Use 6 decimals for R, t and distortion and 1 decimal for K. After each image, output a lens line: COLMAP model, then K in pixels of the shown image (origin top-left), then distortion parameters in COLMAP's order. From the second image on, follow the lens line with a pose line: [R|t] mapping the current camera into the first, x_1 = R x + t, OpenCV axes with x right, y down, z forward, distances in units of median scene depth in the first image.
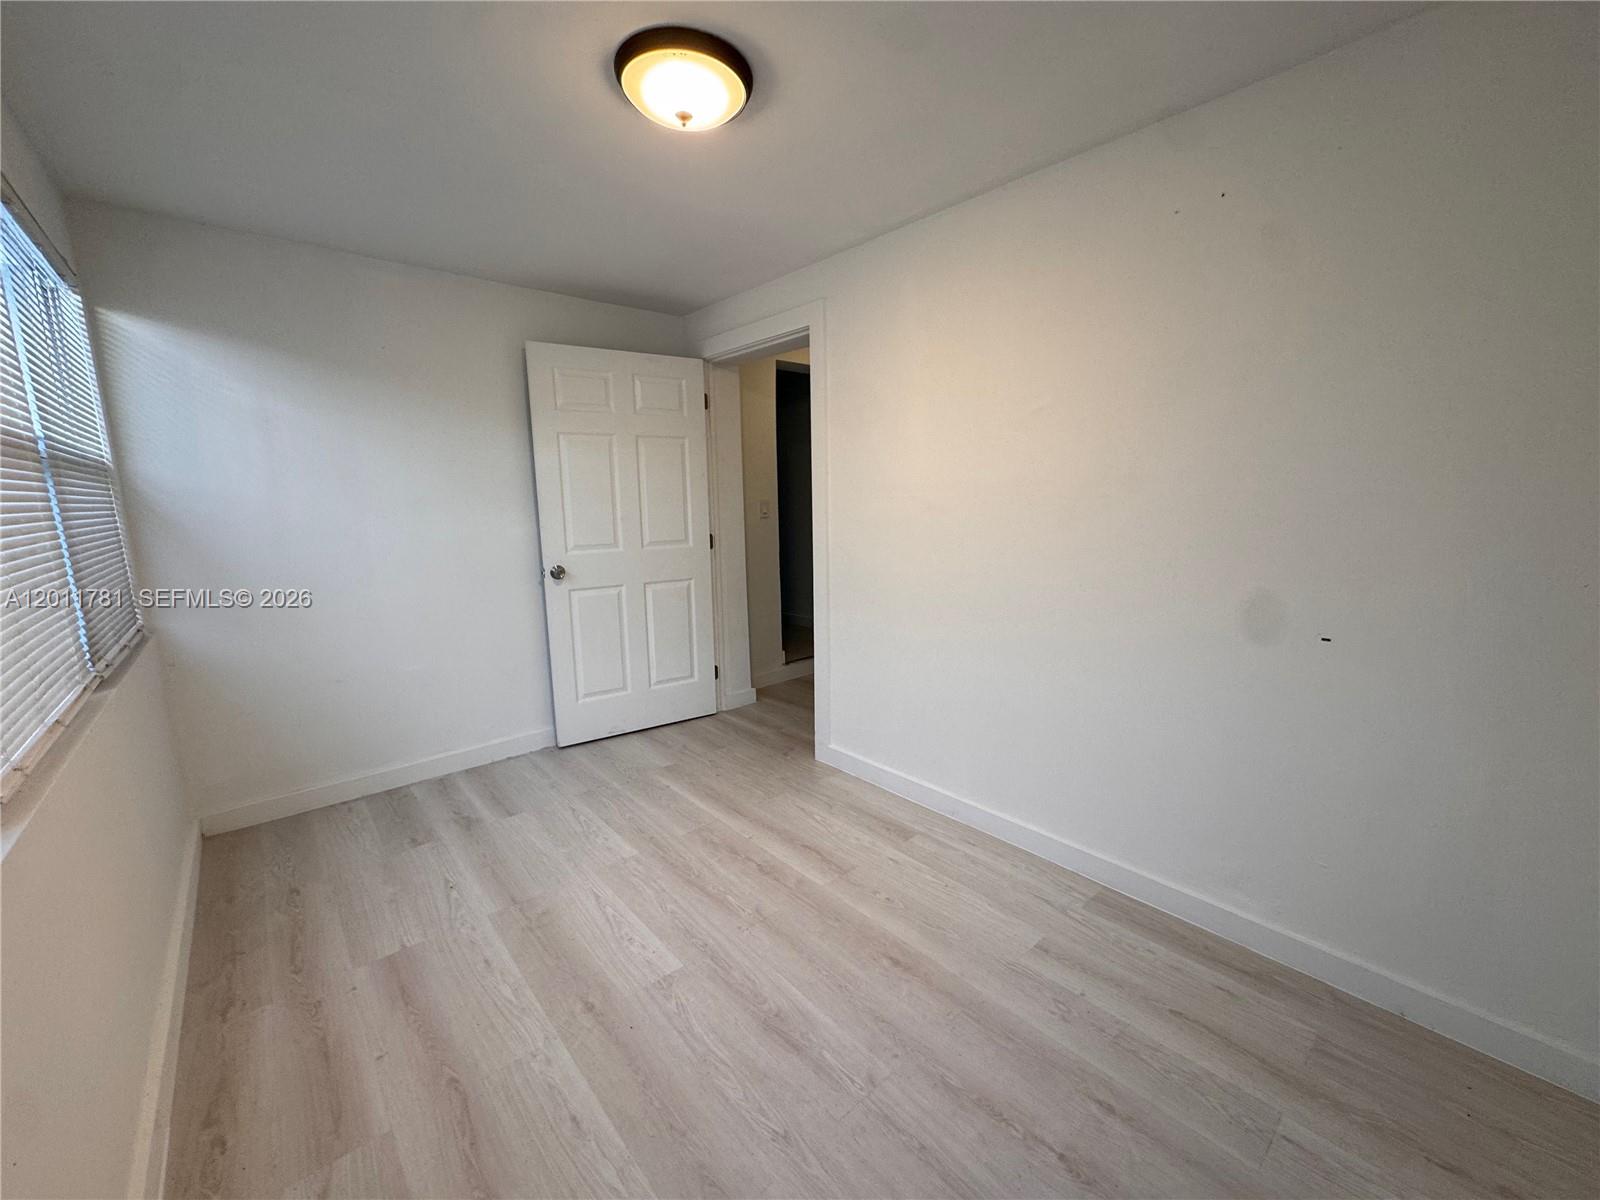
lens RADIAL K [[640.2, 0, 797.8], [0, 640.2, 598.6], [0, 0, 1]] dist [-0.004383, 0.000312]
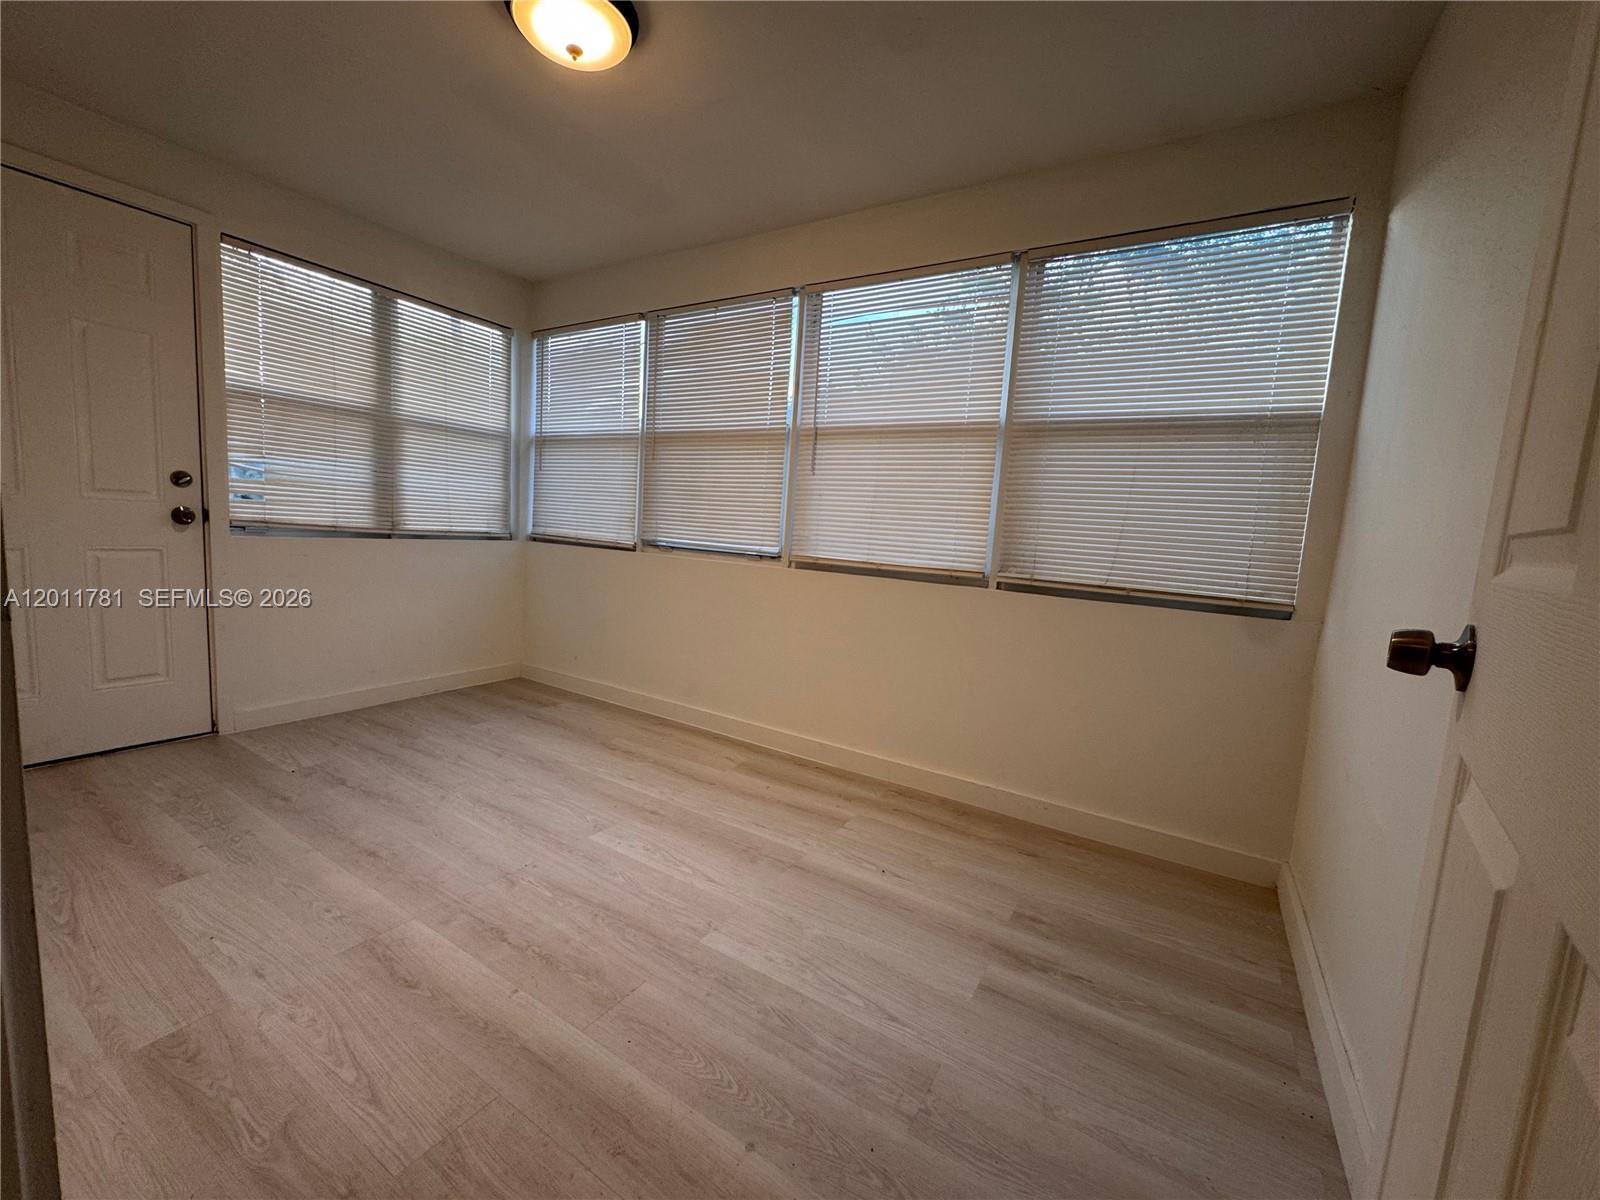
lens RADIAL K [[640.2, 0, 797.8], [0, 640.2, 598.6], [0, 0, 1]] dist [-0.004383, 0.000312]
pose [[-0.953649, -0.006661, -0.300849, -0.169616], [-0.092868, 0.957470, 0.273179, -0.156443], [0.286234, 0.288456, -0.913709, 1.803608]]
